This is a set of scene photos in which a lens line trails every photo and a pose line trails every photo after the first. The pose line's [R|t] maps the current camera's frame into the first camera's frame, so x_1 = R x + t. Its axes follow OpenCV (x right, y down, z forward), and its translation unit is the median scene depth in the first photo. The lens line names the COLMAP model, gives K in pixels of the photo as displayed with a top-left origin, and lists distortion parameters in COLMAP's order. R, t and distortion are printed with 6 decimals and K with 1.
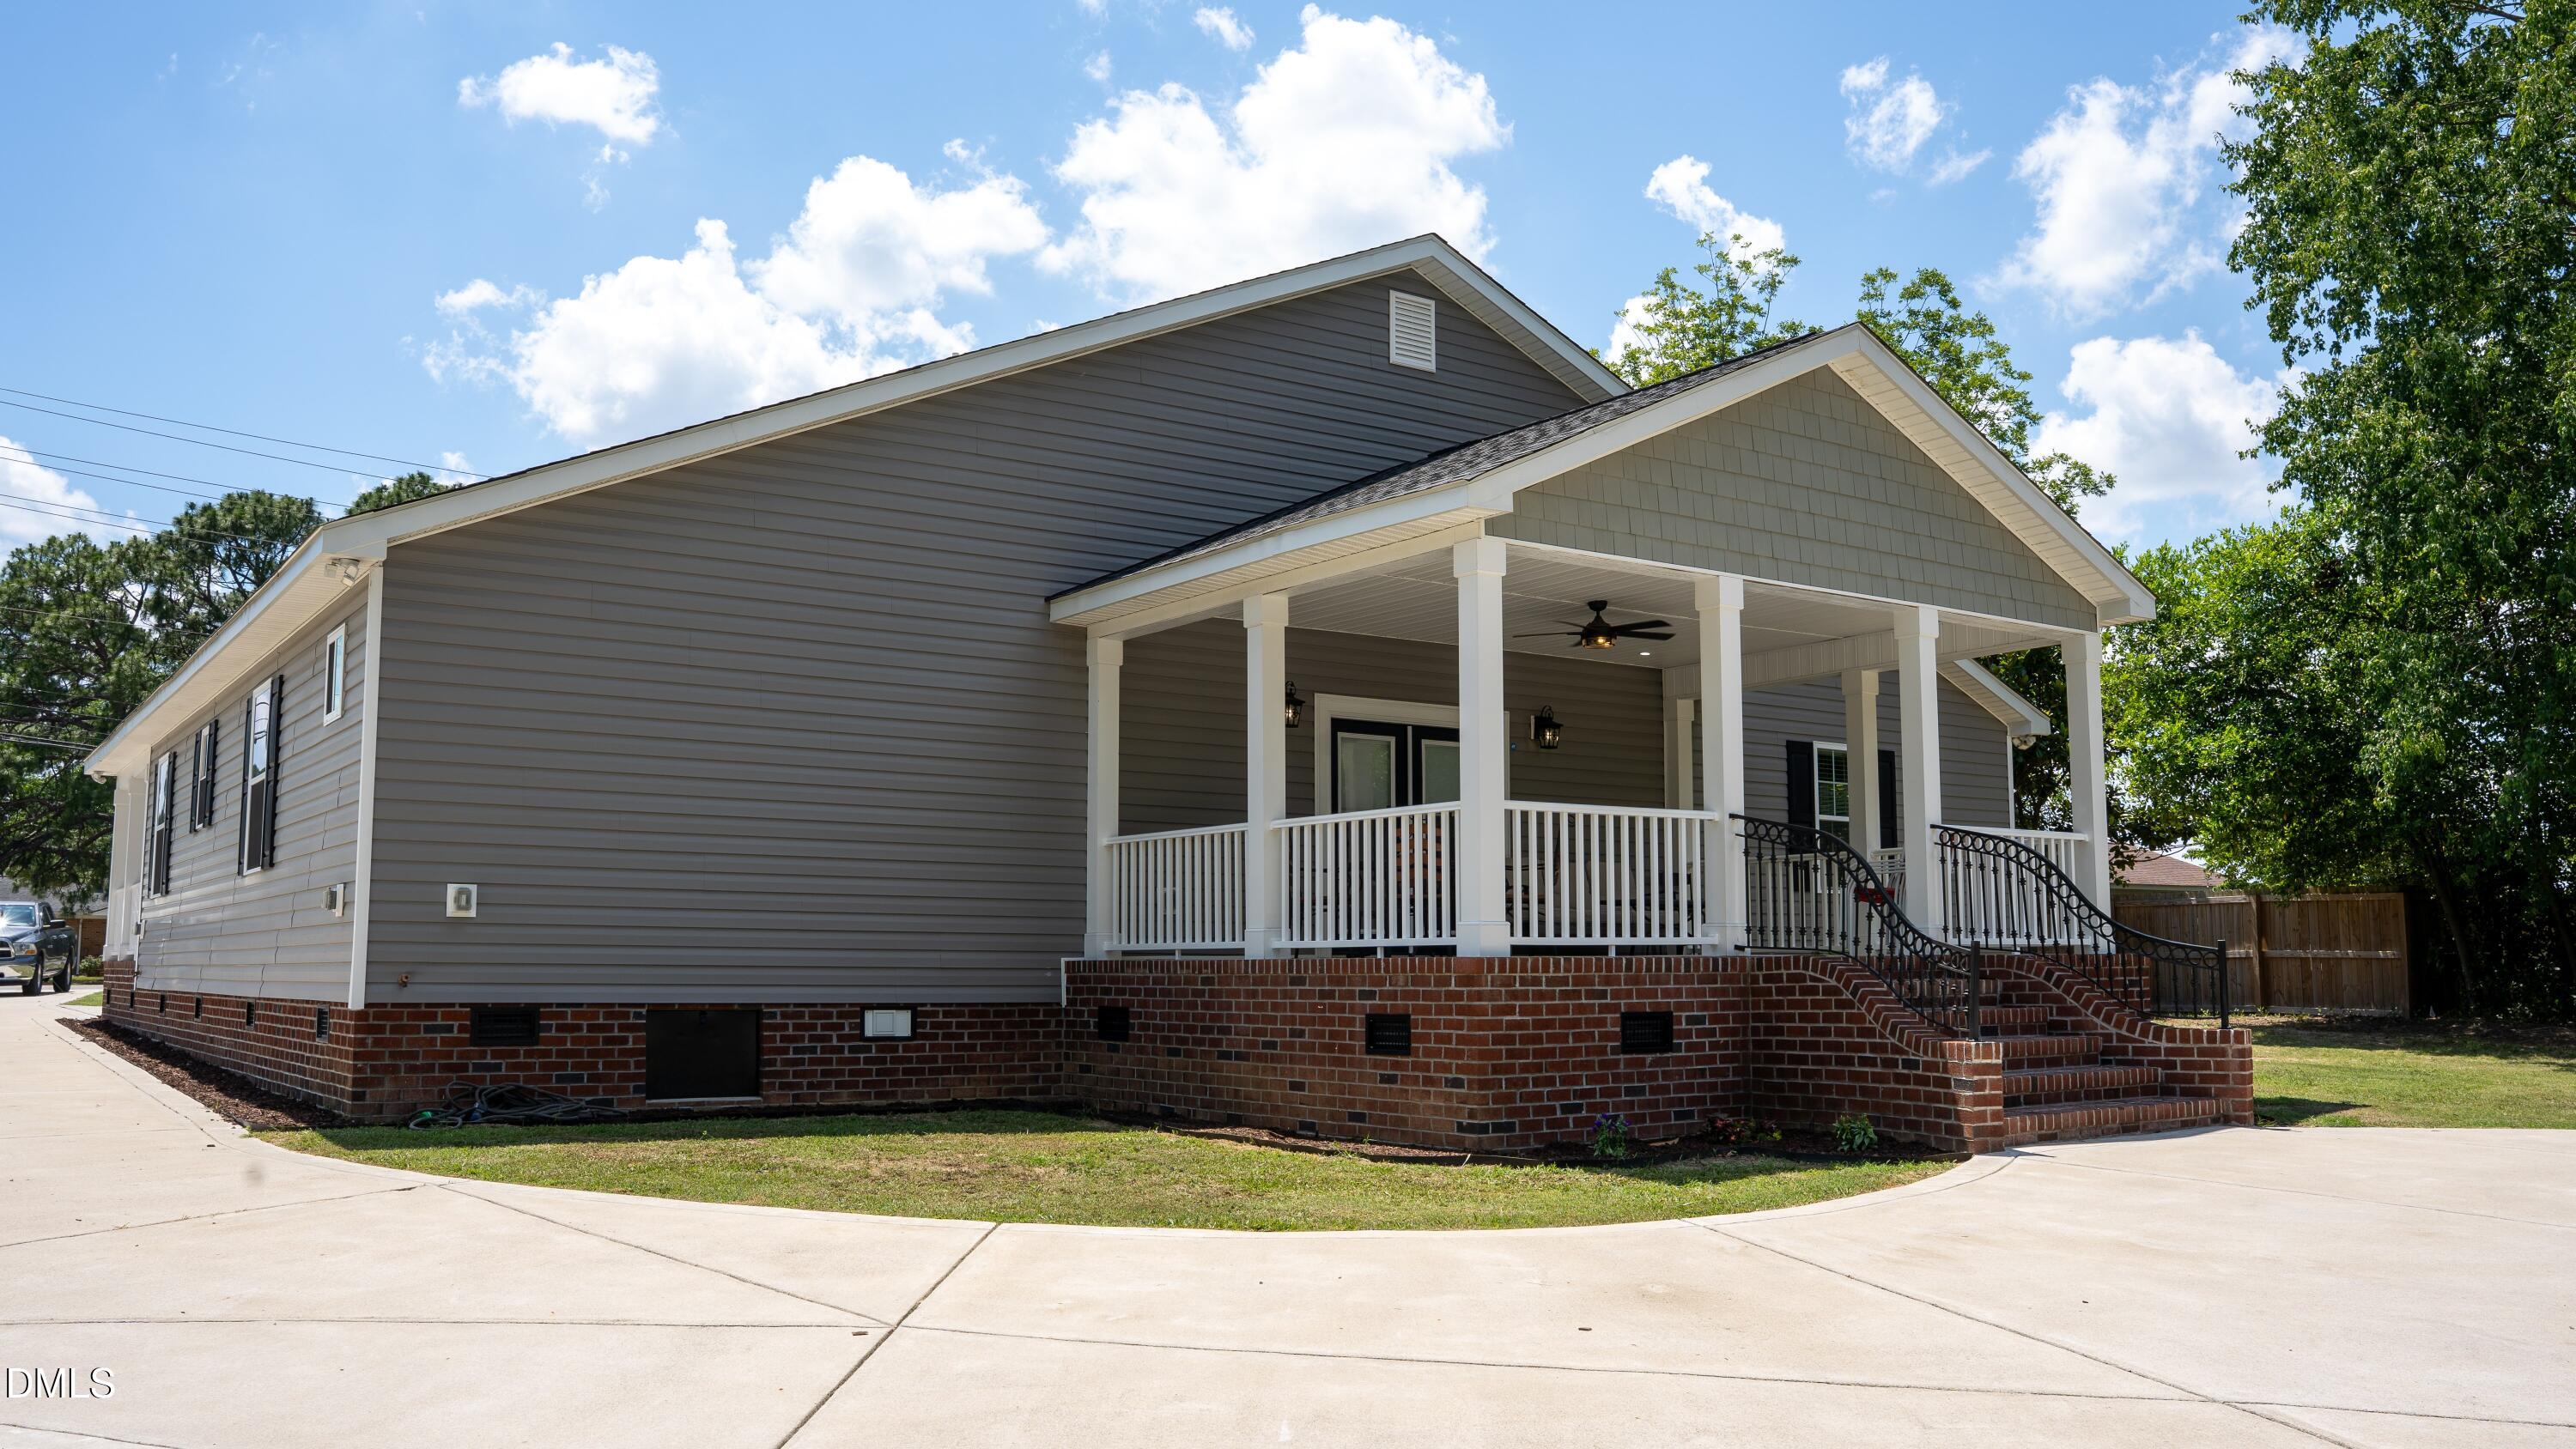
lens RADIAL K [[2029.1, 0, 1279.3], [0, 2029.1, 721.3], [0, 0, 1]] dist [-0.089705, -0.000395]
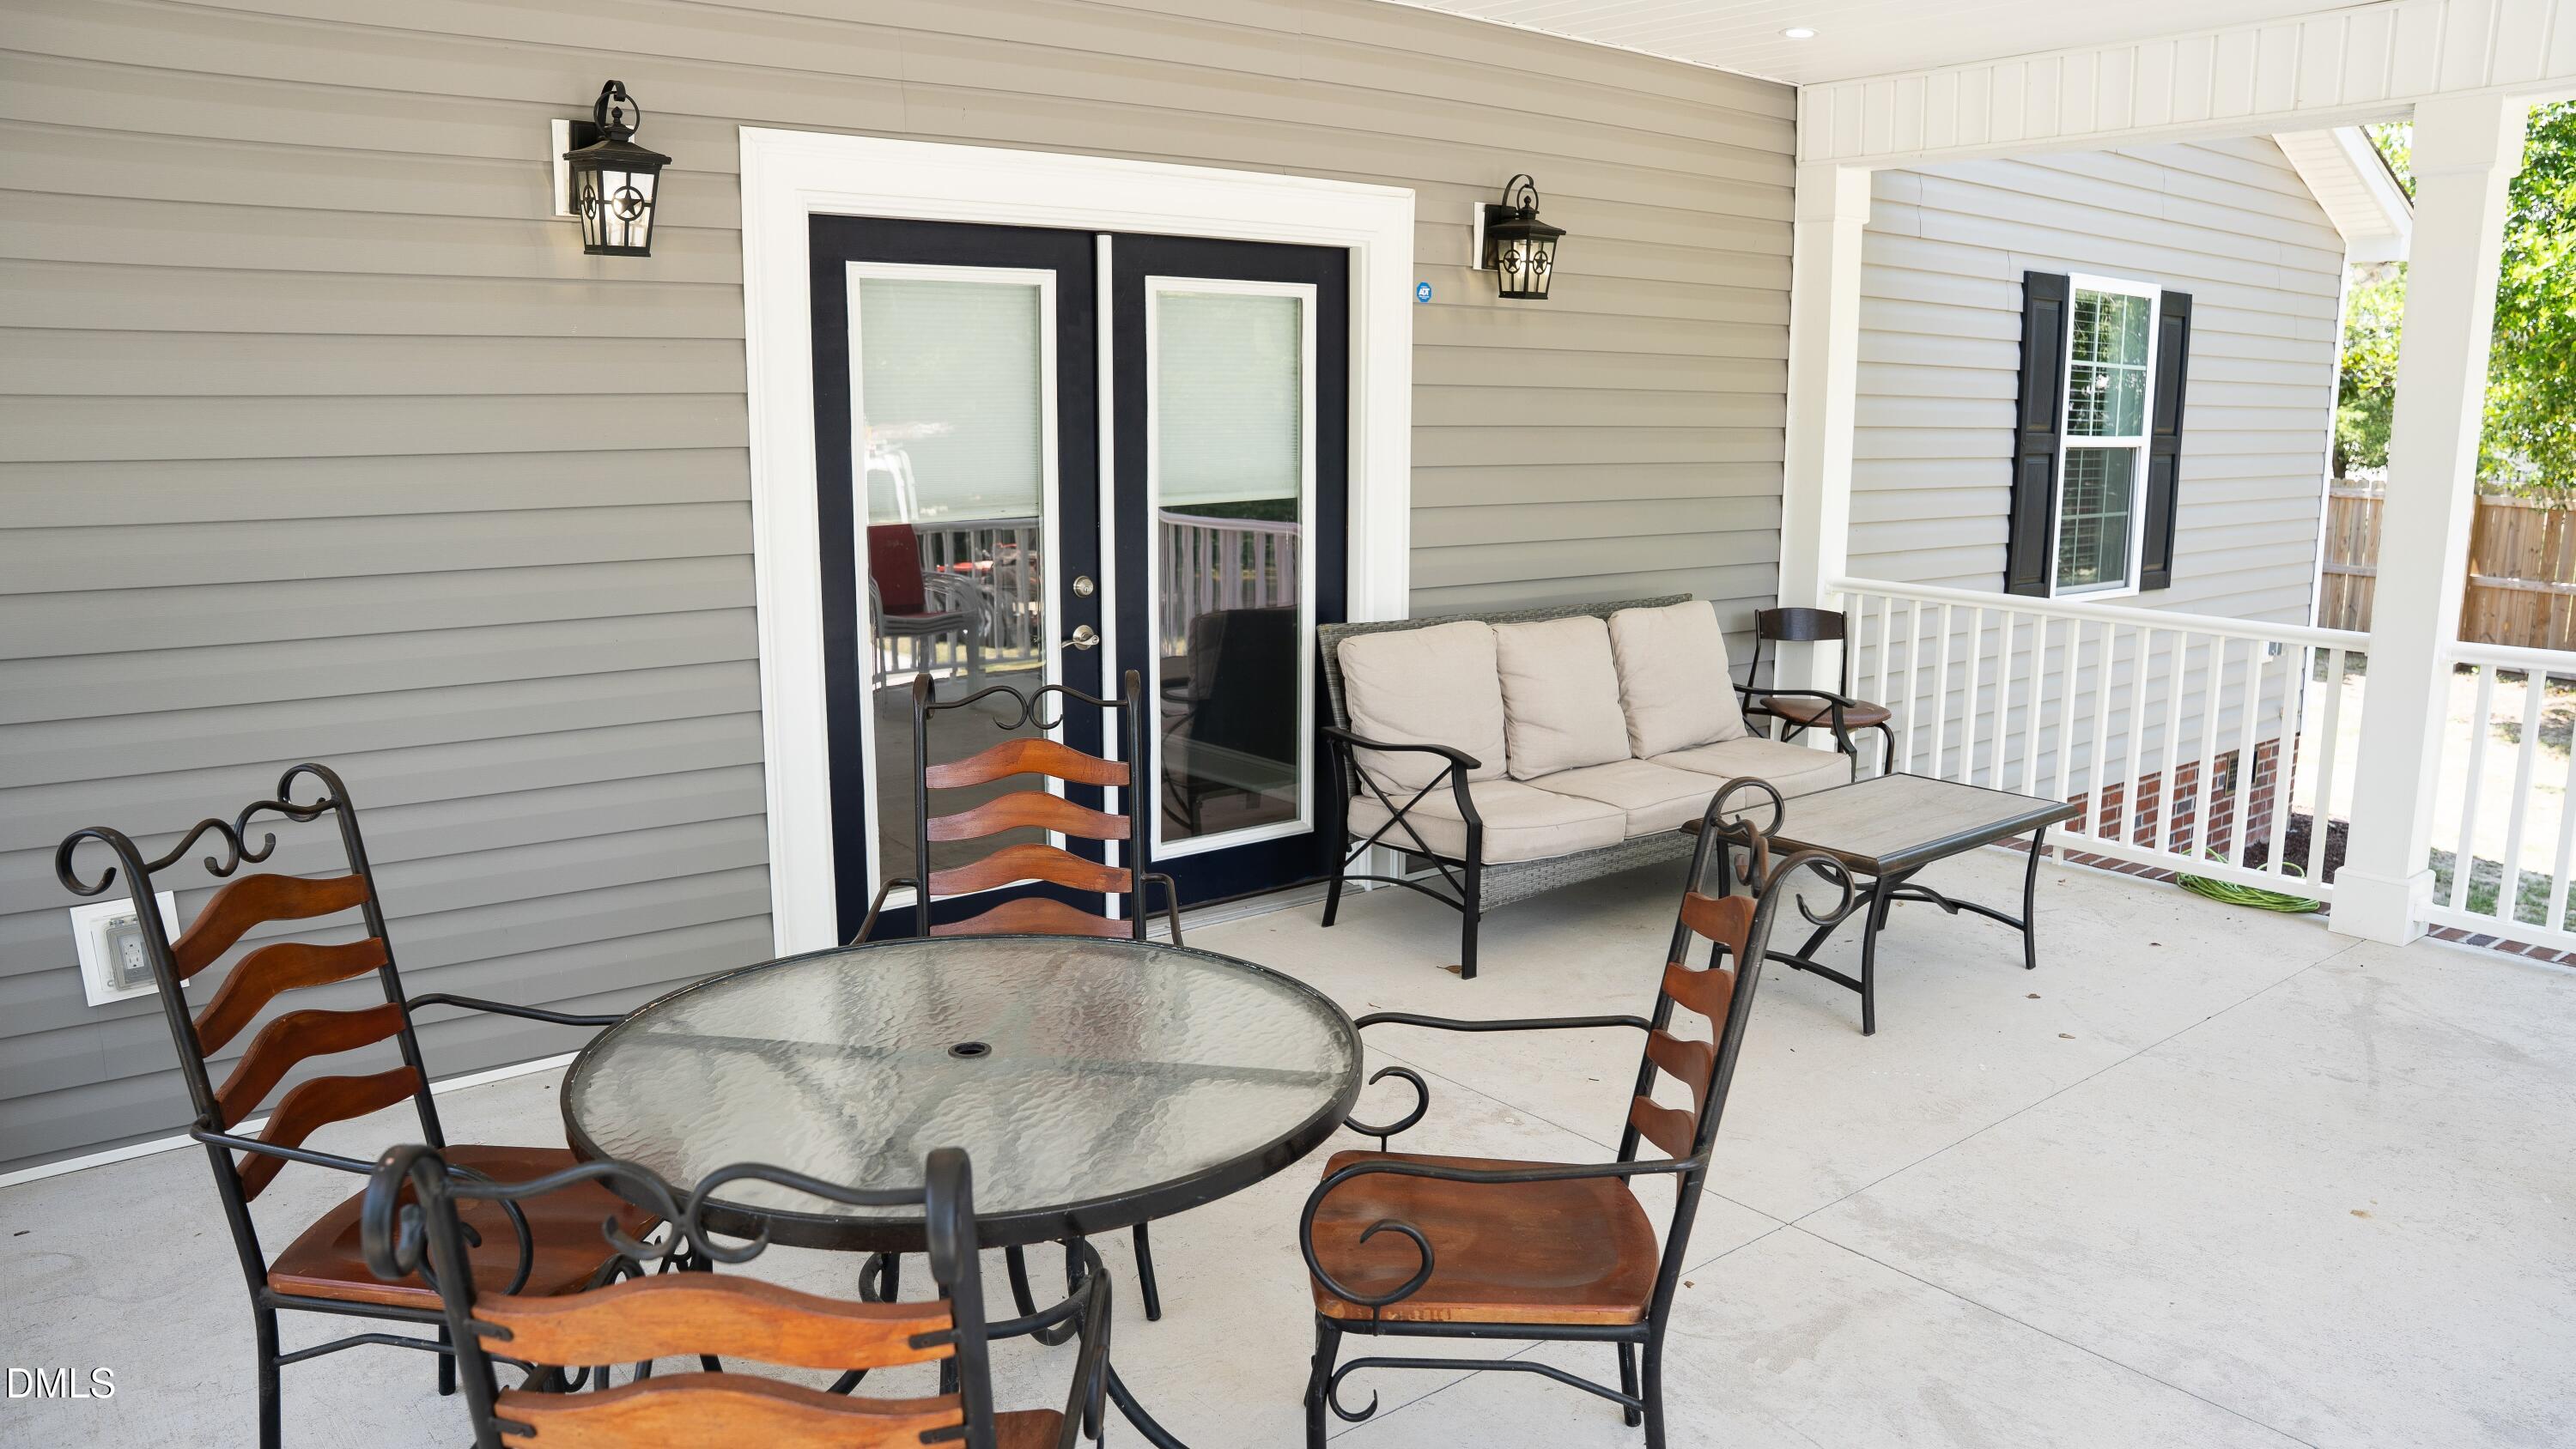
lens RADIAL K [[1773.5, 0, 1286.5], [0, 1773.5, 732.6], [0, 0, 1]] dist [-0.141494, 0.067578]
pose [[0.997811, -0.011477, 0.065123, 0.097324], [-0.008377, 0.954948, 0.296656, -0.006459], [-0.065594, -0.296552, 0.952761, 0.945218]]
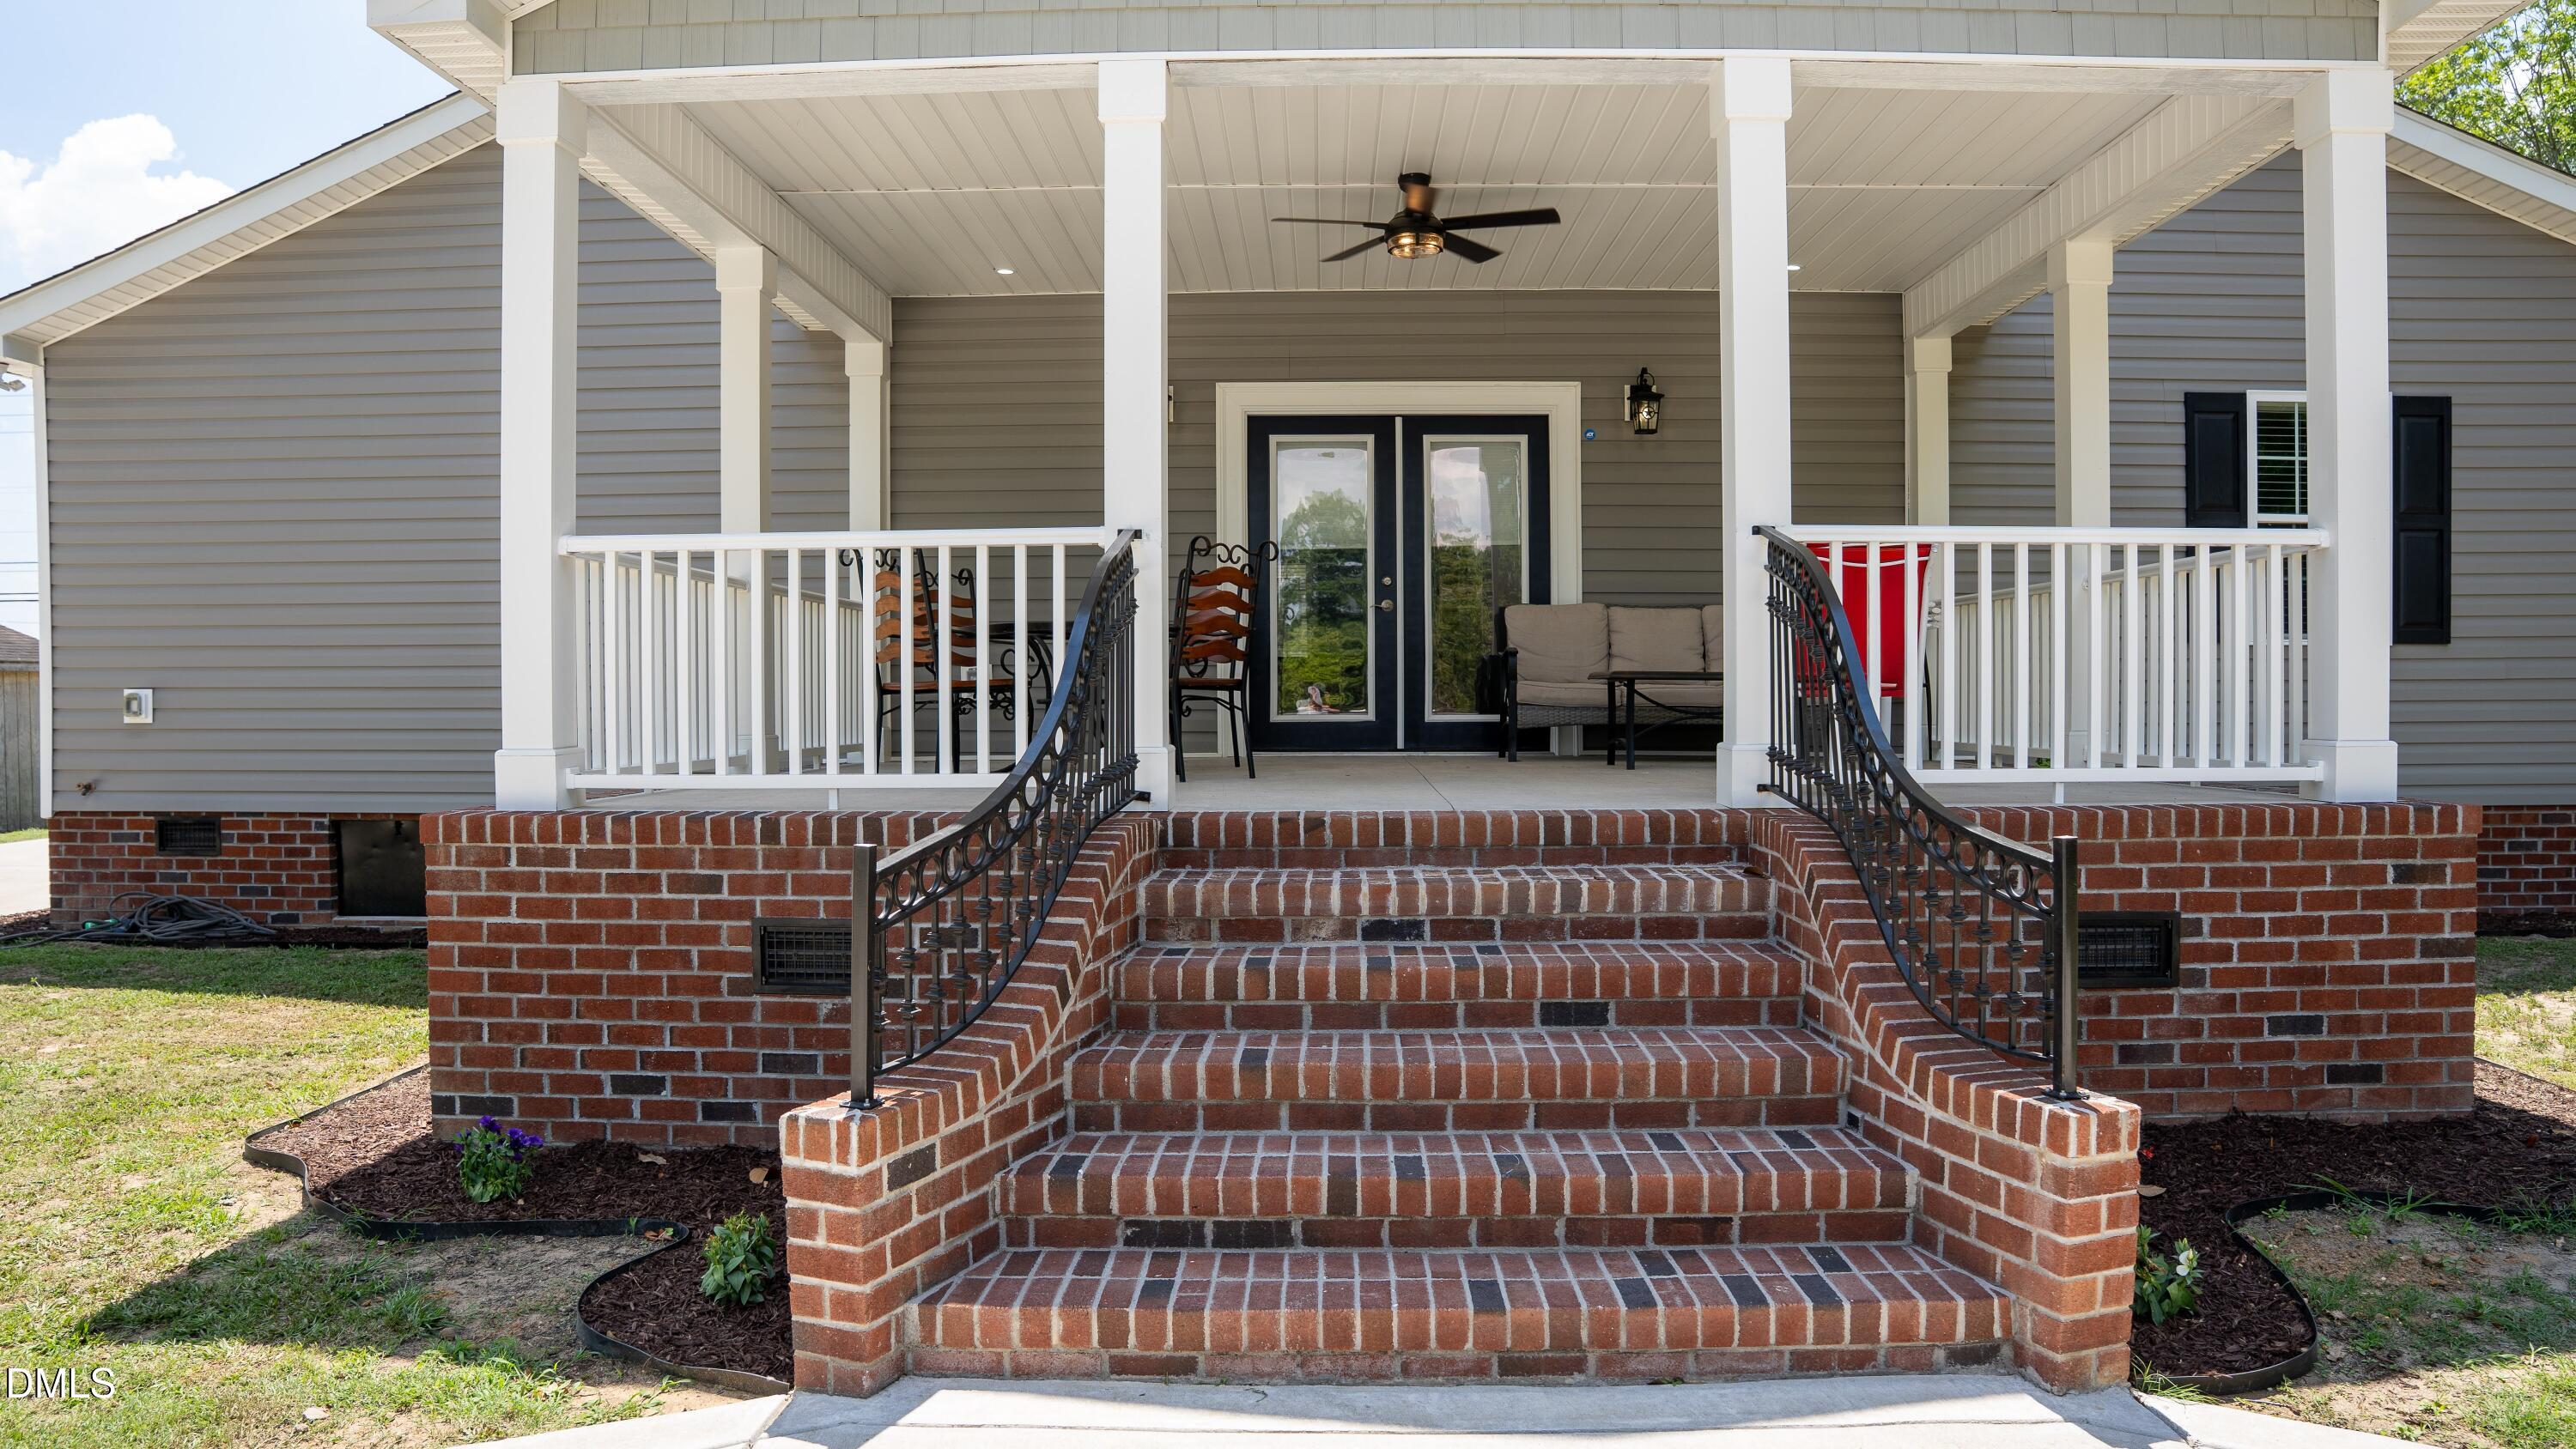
lens RADIAL K [[1773.5, 0, 1287.1], [0, 1773.5, 725.3], [0, 0, 1]] dist [-0.141494, 0.067578]
pose [[0.810363, 0.006855, -0.585888, 0.503826], [0.073748, 0.990786, 0.113596, 0.045720], [0.581269, -0.135262, 0.802391, 0.646244]]
